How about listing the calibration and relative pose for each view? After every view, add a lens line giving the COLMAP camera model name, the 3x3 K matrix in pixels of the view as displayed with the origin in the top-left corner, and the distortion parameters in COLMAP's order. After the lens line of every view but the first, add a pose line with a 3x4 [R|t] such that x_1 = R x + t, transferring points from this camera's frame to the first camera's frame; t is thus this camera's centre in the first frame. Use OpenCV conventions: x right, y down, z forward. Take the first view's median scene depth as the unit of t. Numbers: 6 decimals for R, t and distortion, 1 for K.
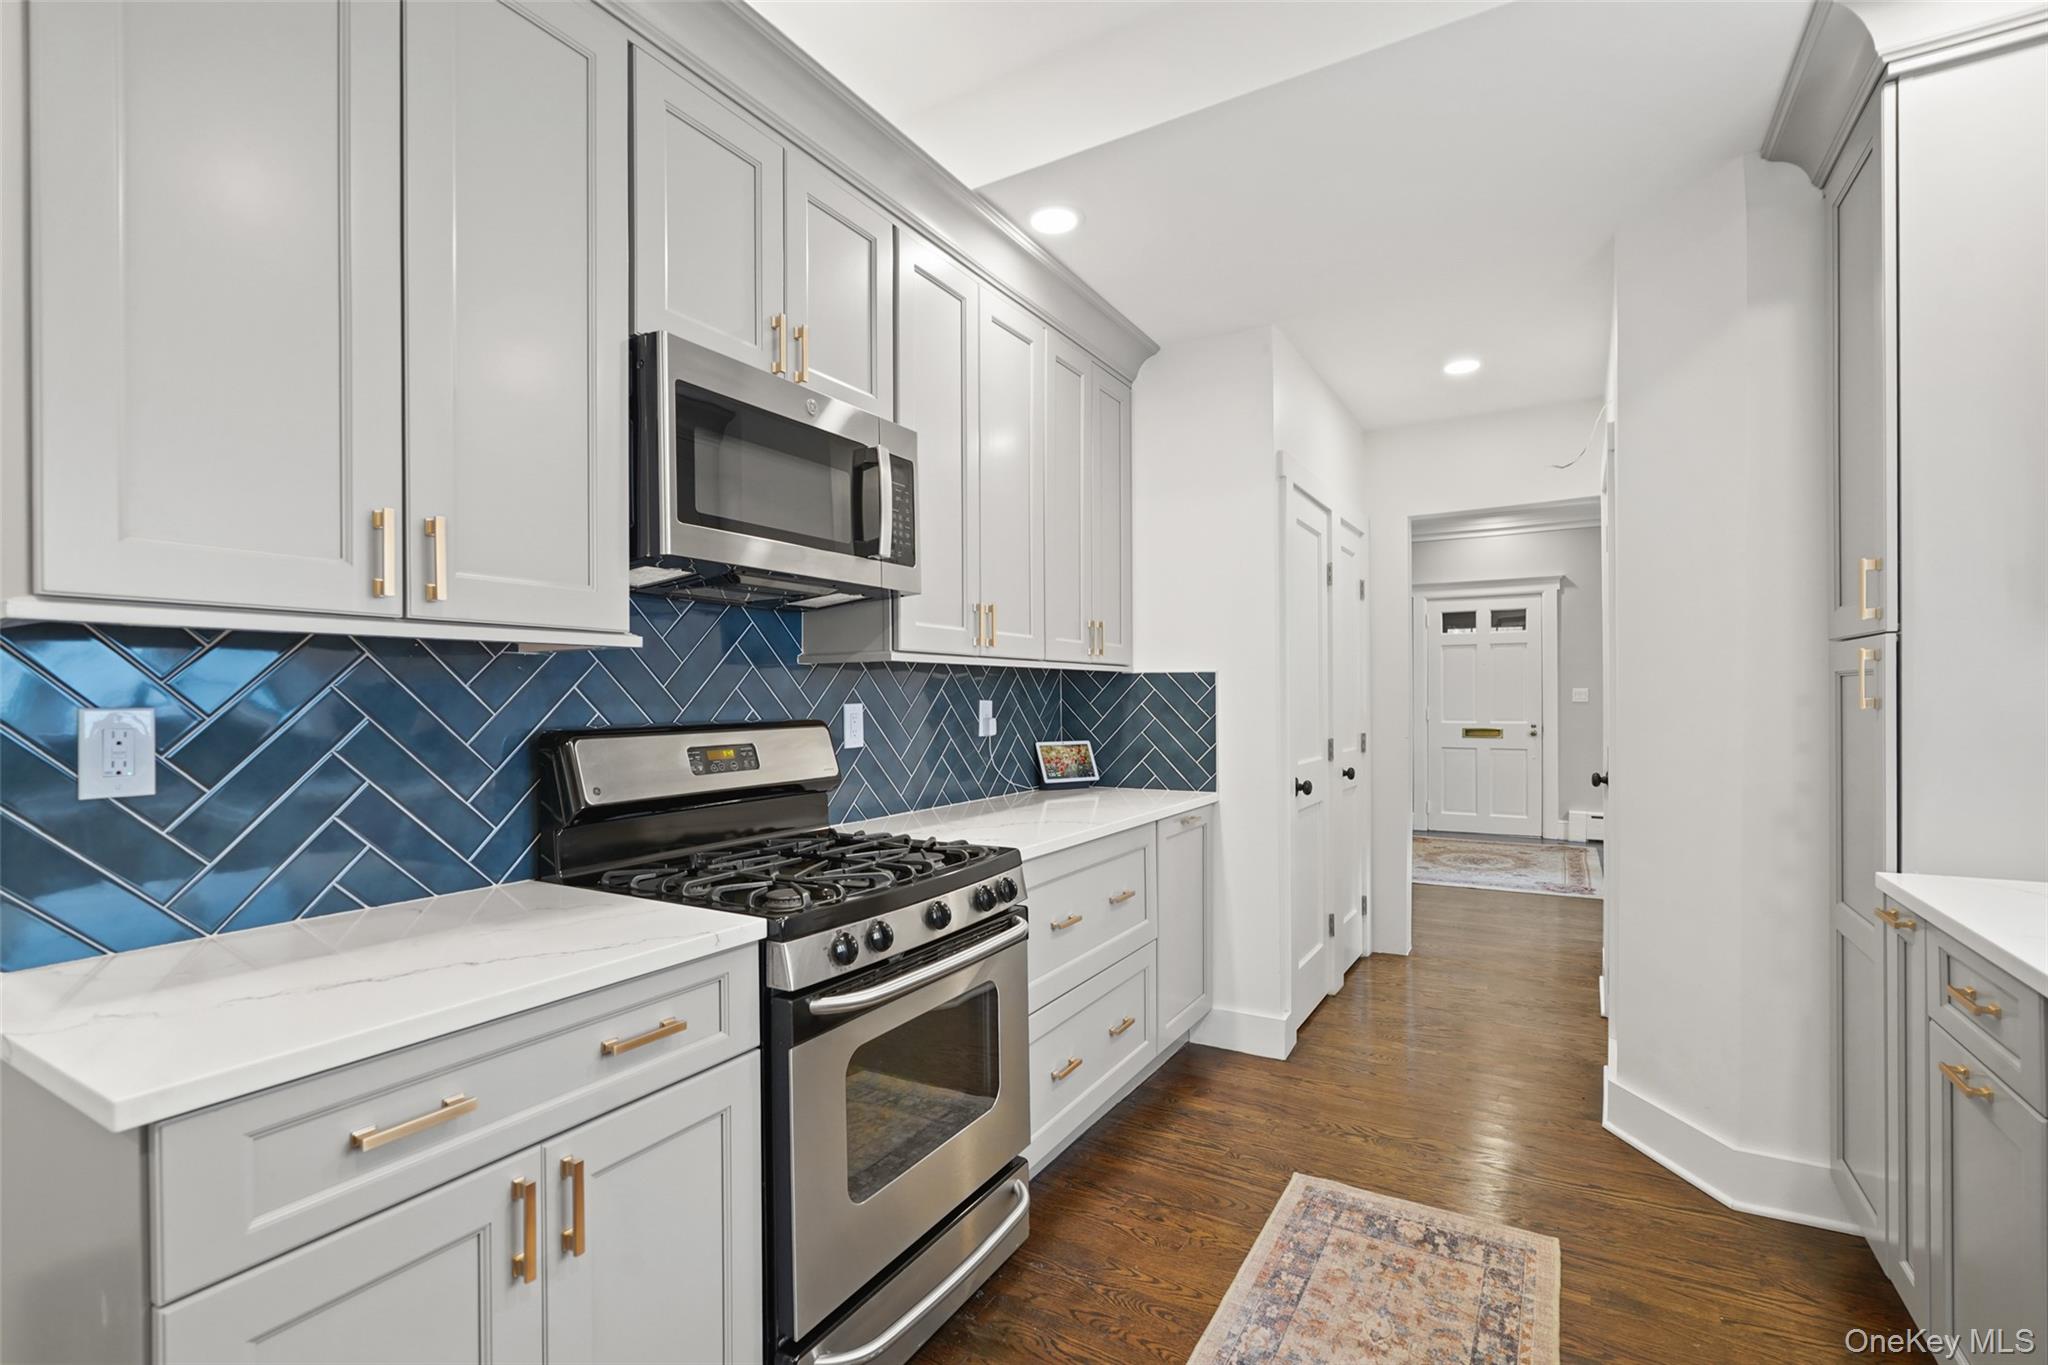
lens RADIAL K [[939.0, 0, 1011.6], [0, 939.0, 703.6], [0, 0, 1]] dist [-0.000788, 0.000500]
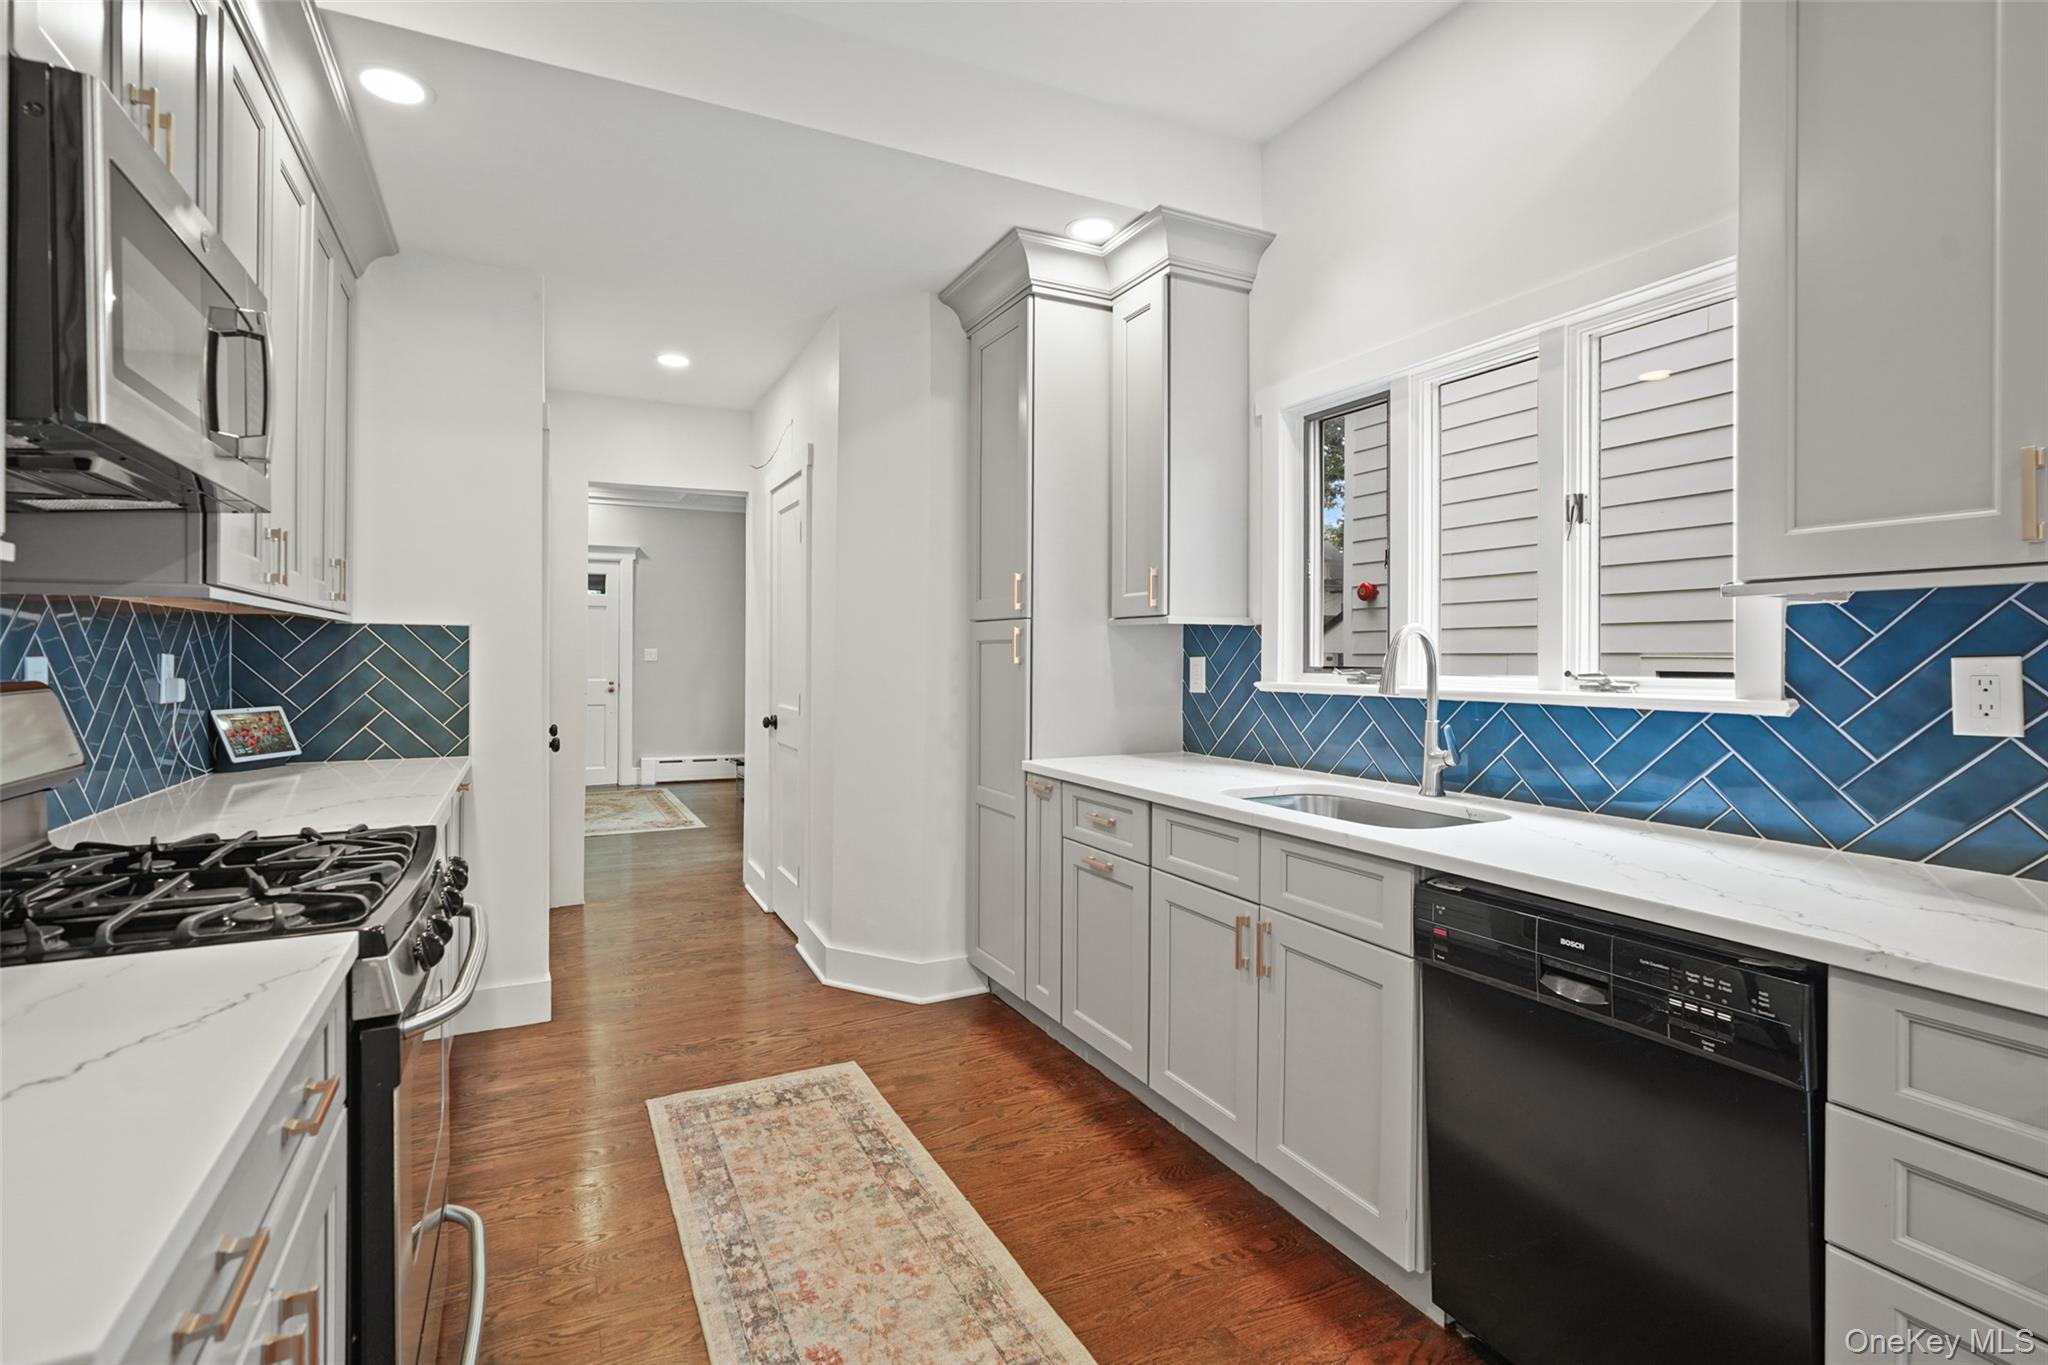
lens RADIAL K [[951.6, 0, 997.9], [0, 951.6, 657.6], [0, 0, 1]] dist [0.000304, 0.000303]
pose [[0.547584, 0.005984, 0.836730, -0.408475], [-0.000741, 0.999978, -0.006667, 0.005387], [-0.836751, 0.003031, 0.547576, 0.080347]]
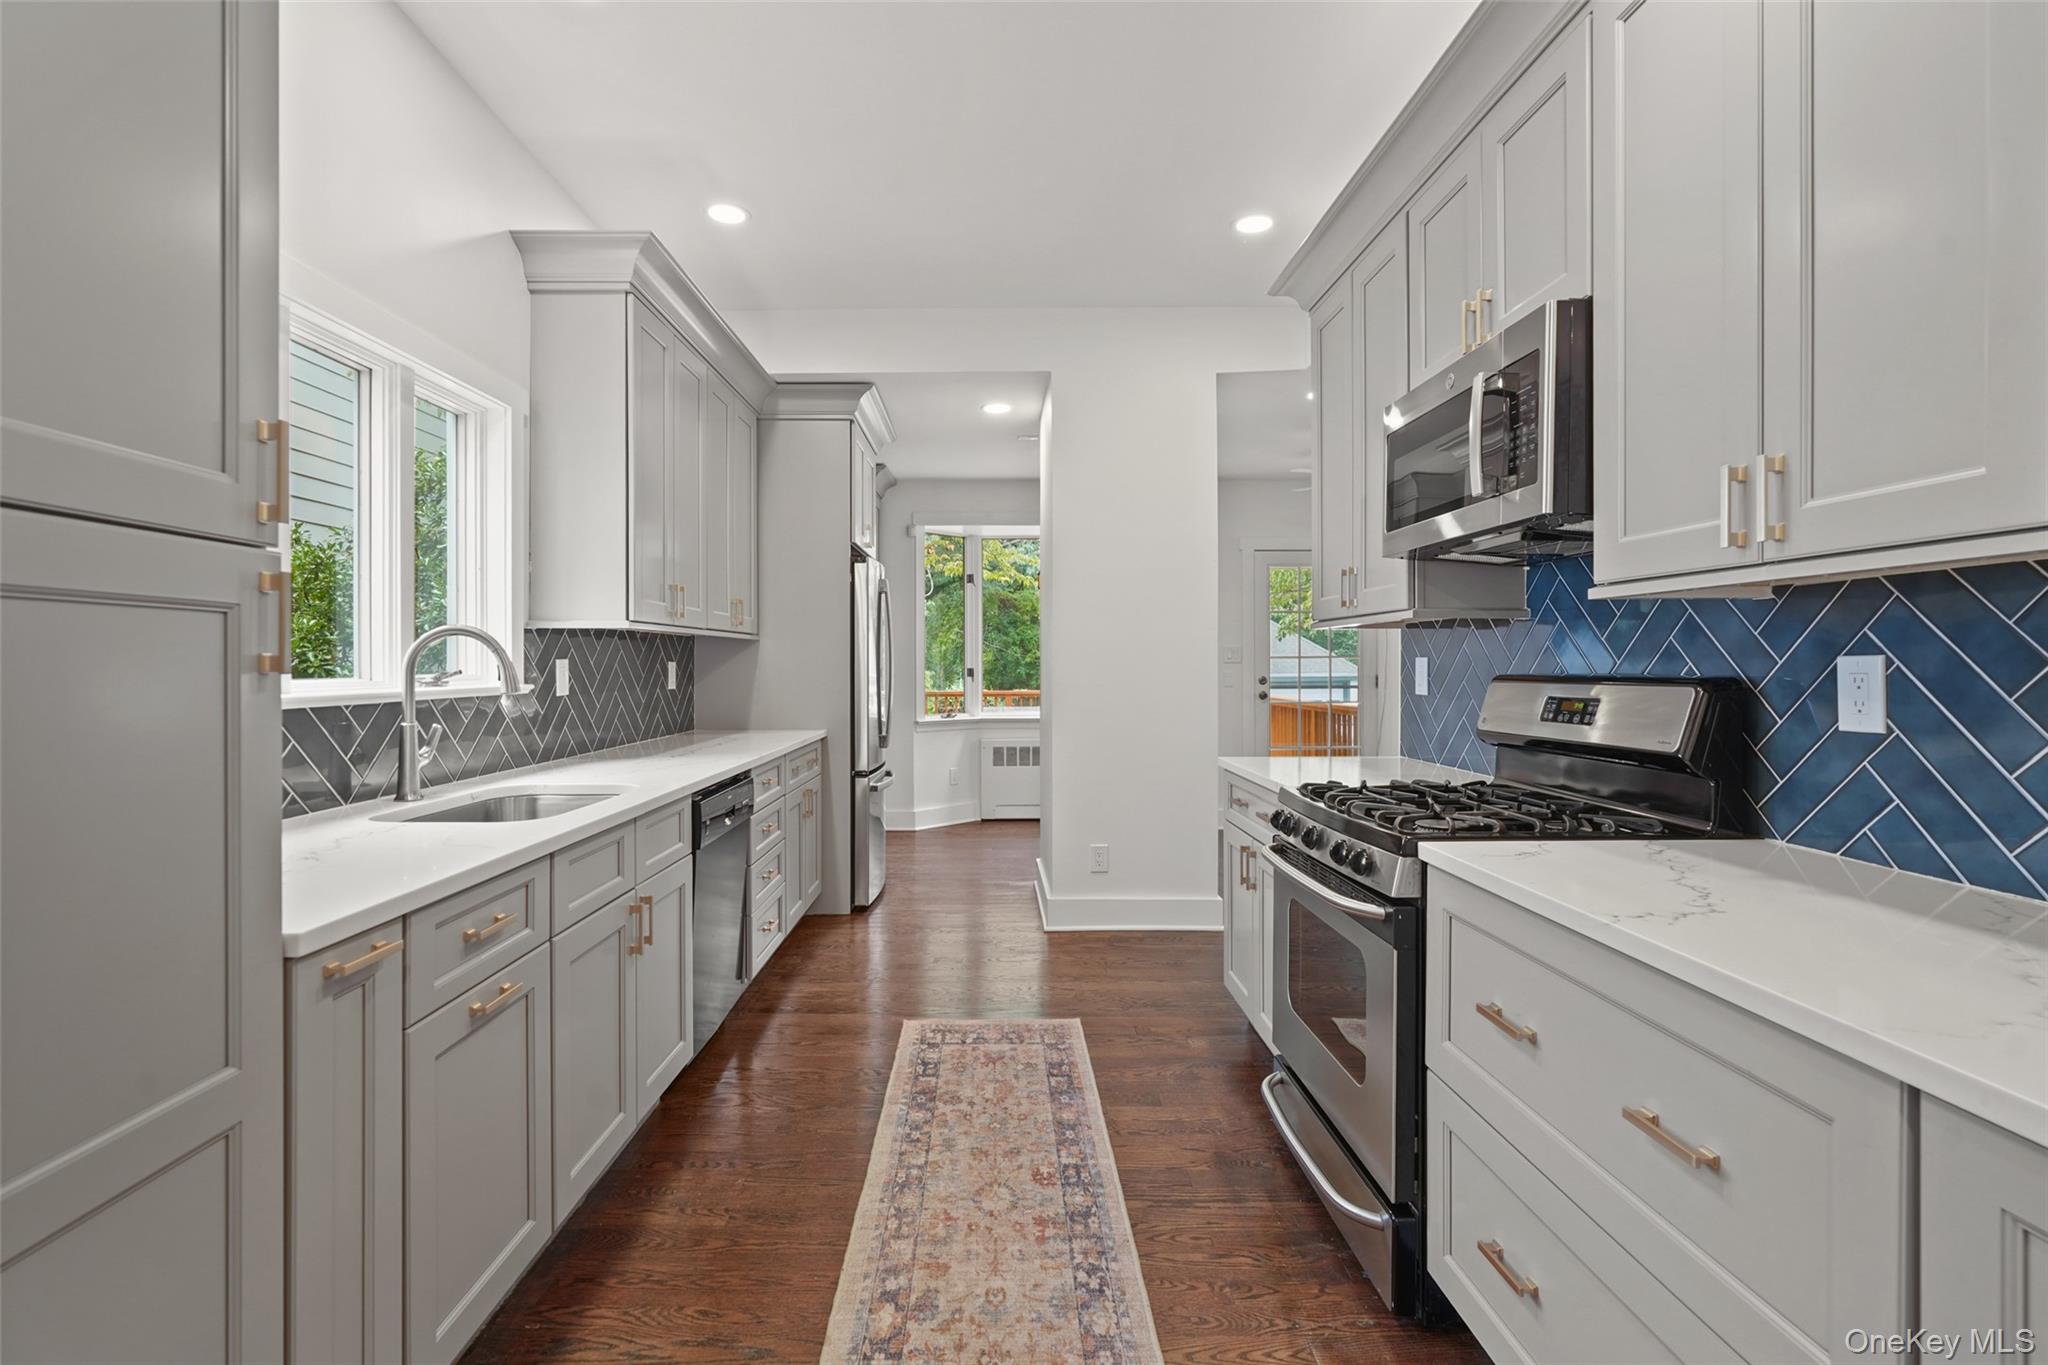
lens RADIAL K [[951.6, 0, 997.9], [0, 951.6, 657.6], [0, 0, 1]] dist [0.000304, 0.000303]
pose [[-0.857576, 0.006539, -0.514316, 0.669739], [0.003959, 0.999973, 0.006111, -0.006591], [0.514342, 0.003205, -0.857579, 1.402774]]
